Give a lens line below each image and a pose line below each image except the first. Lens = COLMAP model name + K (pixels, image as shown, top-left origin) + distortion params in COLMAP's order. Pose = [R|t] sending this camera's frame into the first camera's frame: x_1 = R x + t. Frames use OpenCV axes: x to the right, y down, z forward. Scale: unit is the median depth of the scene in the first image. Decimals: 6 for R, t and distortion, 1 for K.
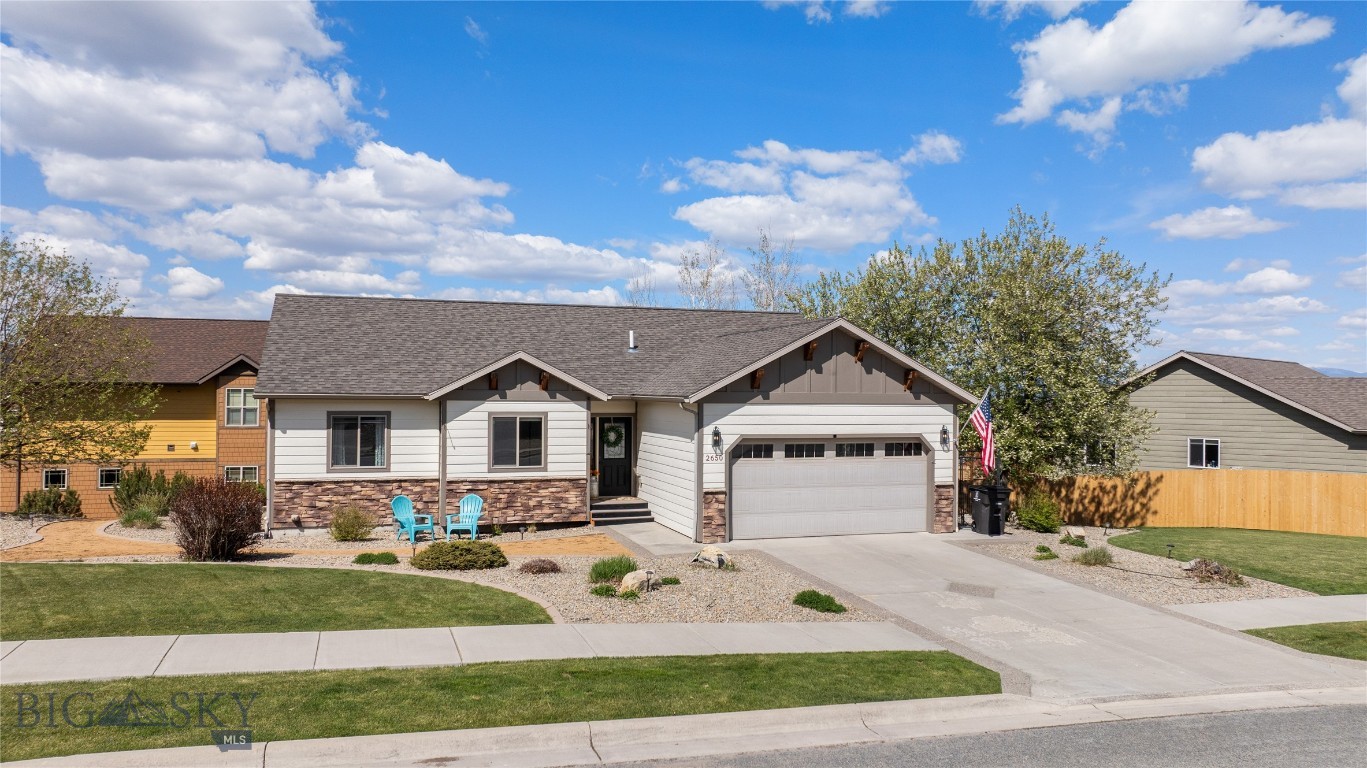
lens RADIAL K [[964.0, 0, 679.2], [0, 964.0, 375.8], [0, 0, 1]] dist [-0.019266, -0.005220]
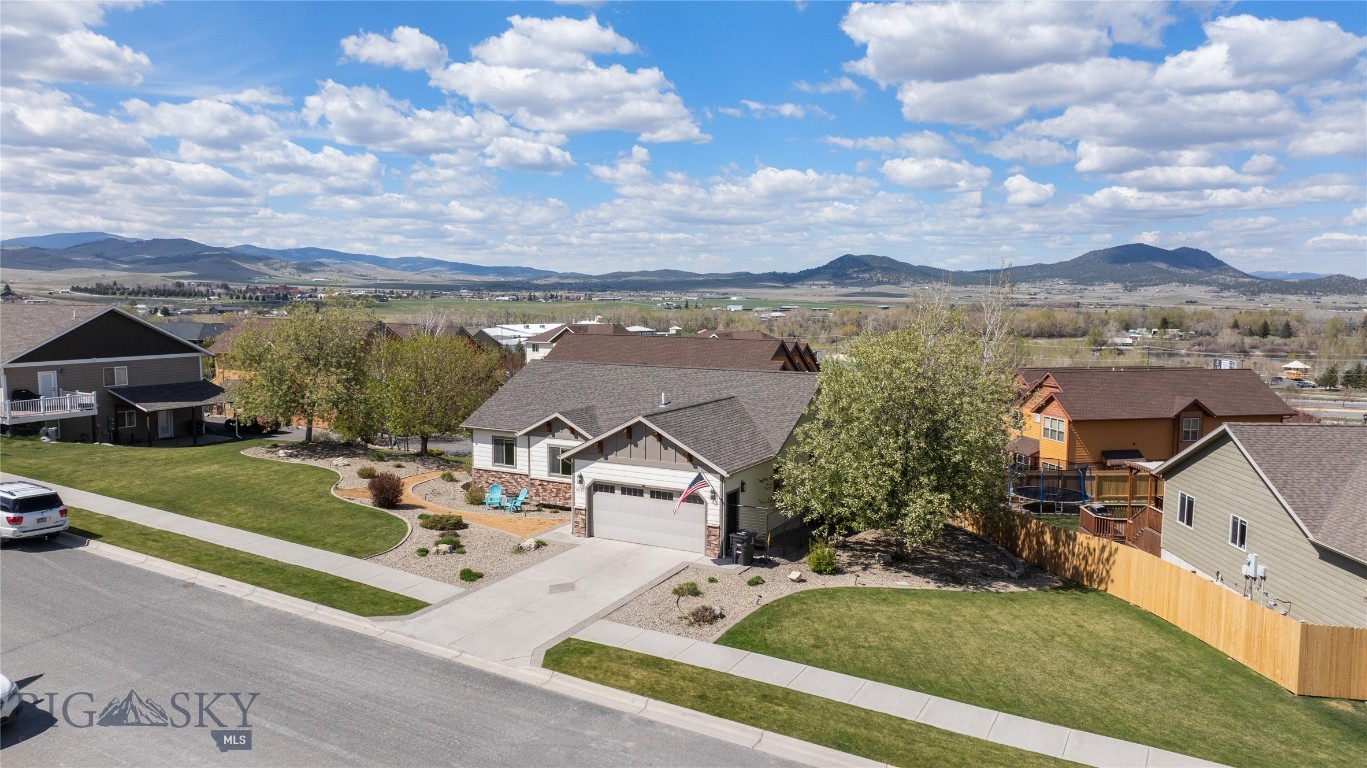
lens RADIAL K [[964.0, 0, 679.2], [0, 964.0, 375.8], [0, 0, 1]] dist [-0.019266, -0.005220]
pose [[0.685216, 0.060043, -0.725861, 1.299818], [0.013255, 0.995403, 0.094852, -0.262188], [0.728219, -0.074616, 0.681270, -0.054871]]
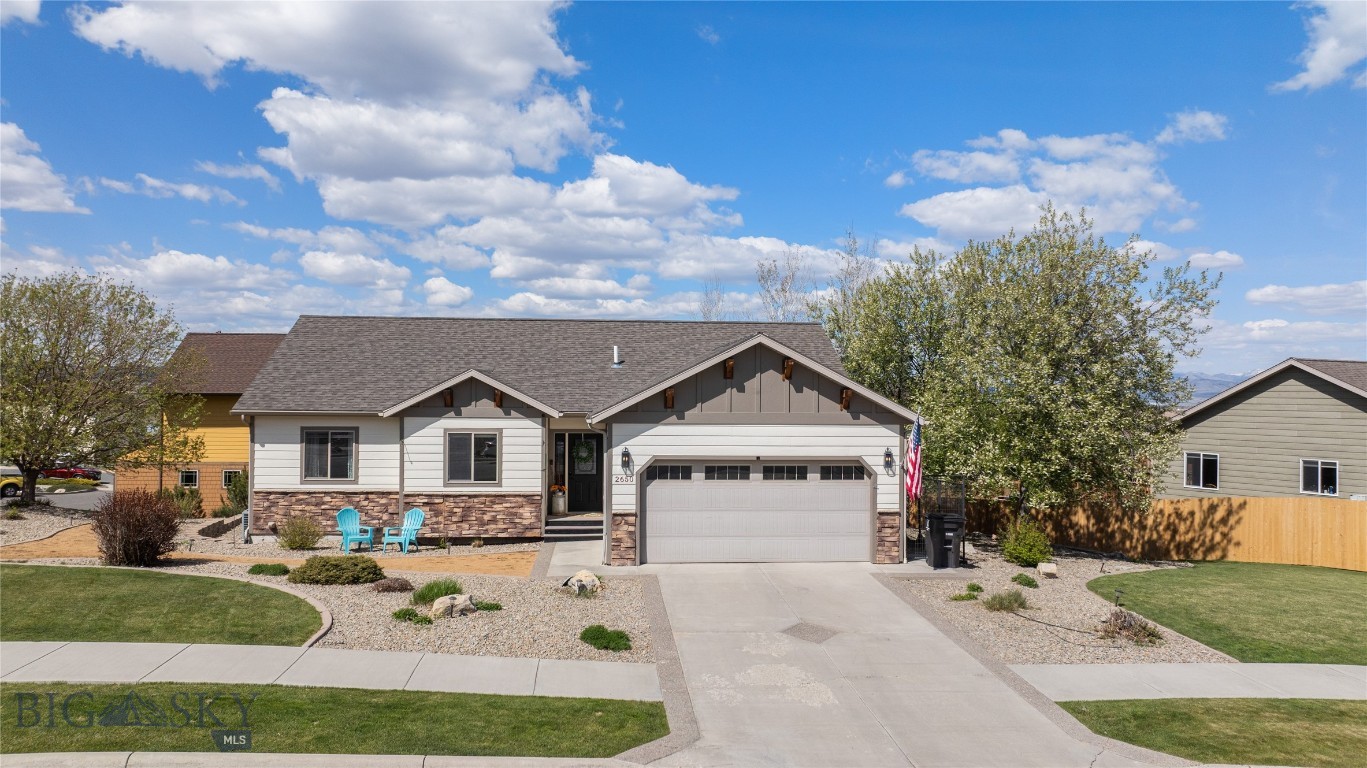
lens RADIAL K [[963.5, 0, 683.5], [0, 963.5, 384.0], [0, 0, 1]] dist [-0.036500, 0.048485]
pose [[0.973918, -0.001896, -0.226892, 0.287673], [0.003707, 0.999965, 0.007557, -0.016949], [0.226869, -0.008201, 0.973891, 0.054153]]
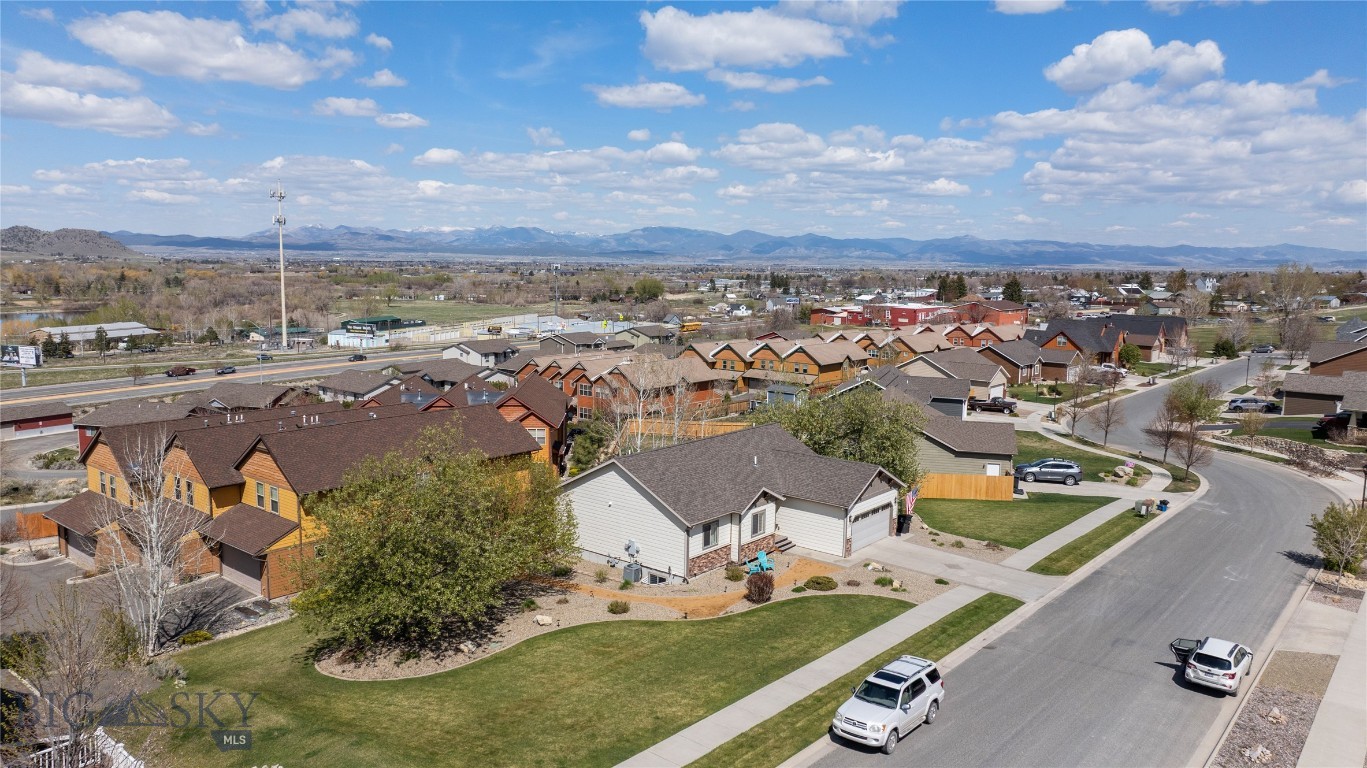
lens RADIAL K [[964.0, 0, 679.2], [0, 964.0, 375.8], [0, 0, 1]] dist [-0.019266, -0.005220]
pose [[0.843661, -0.065202, 0.532902, -1.599995], [-0.017904, 0.988629, 0.149307, -0.653153], [-0.536577, -0.135505, 0.832900, -0.838533]]
